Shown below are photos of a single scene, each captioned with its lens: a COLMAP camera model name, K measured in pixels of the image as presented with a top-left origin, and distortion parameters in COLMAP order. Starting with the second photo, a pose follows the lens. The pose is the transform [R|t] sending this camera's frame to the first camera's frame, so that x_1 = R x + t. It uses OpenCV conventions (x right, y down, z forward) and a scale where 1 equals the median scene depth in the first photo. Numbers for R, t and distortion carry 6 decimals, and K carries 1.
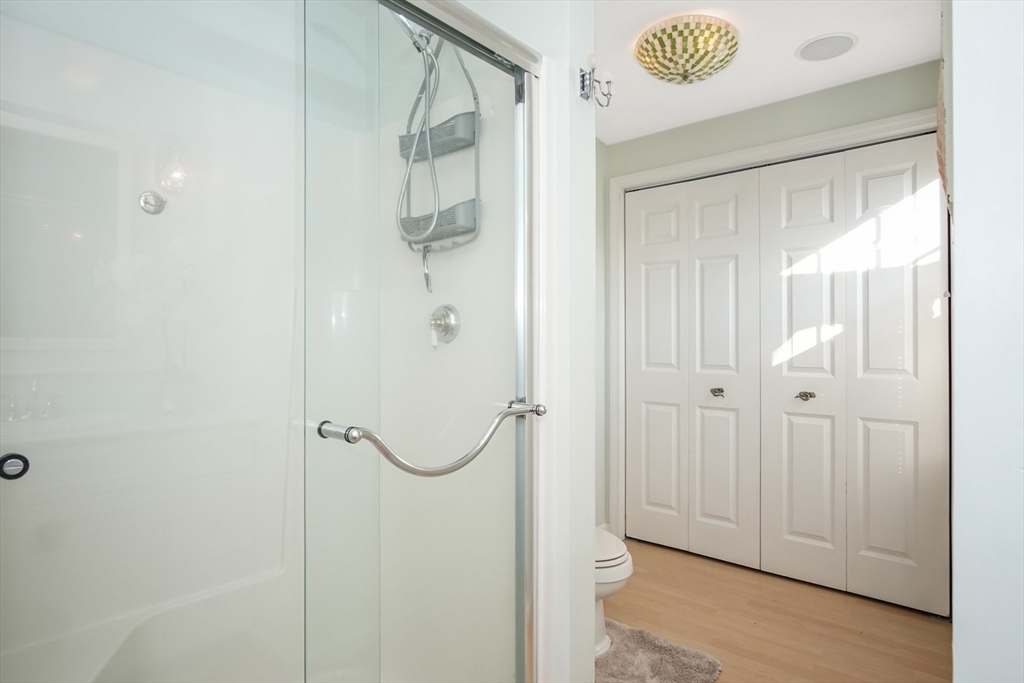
lens RADIAL K [[558.2, 0, 512.5], [0, 558.2, 339.3], [0, 0, 1]] dist [-0.025036, 0.002348]
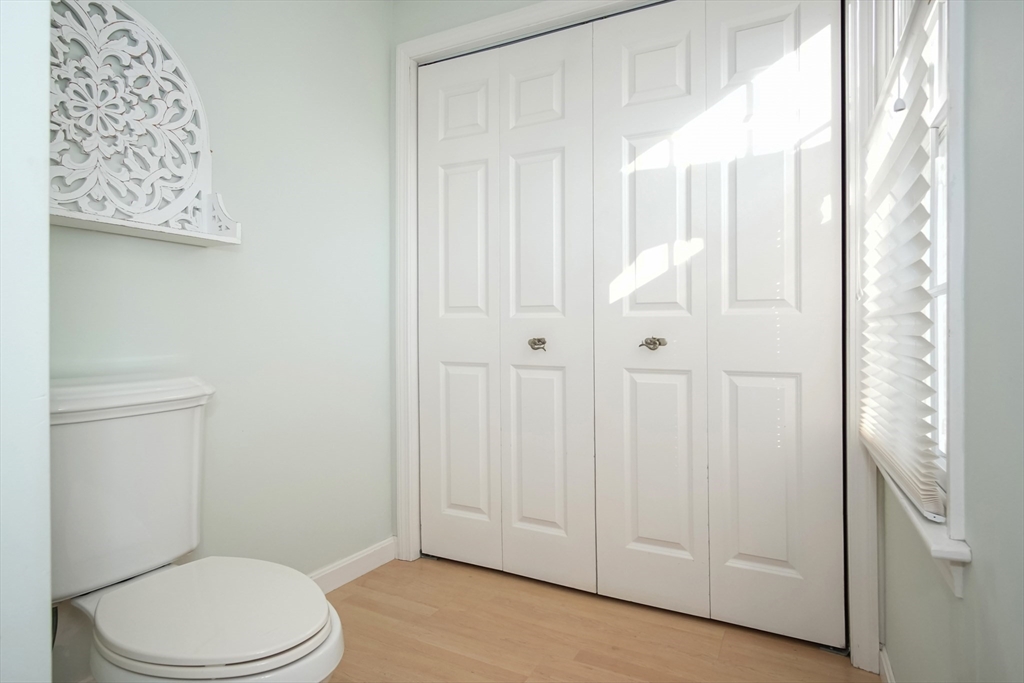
lens RADIAL K [[561.6, 0, 513.7], [0, 561.6, 328.4], [0, 0, 1]] dist [-0.006266, 0.000651]
pose [[0.970456, -0.004800, 0.241229, 0.185651], [0.002282, 0.999940, 0.010715, 0.074817], [-0.241266, -0.009848, 0.970409, 0.352800]]
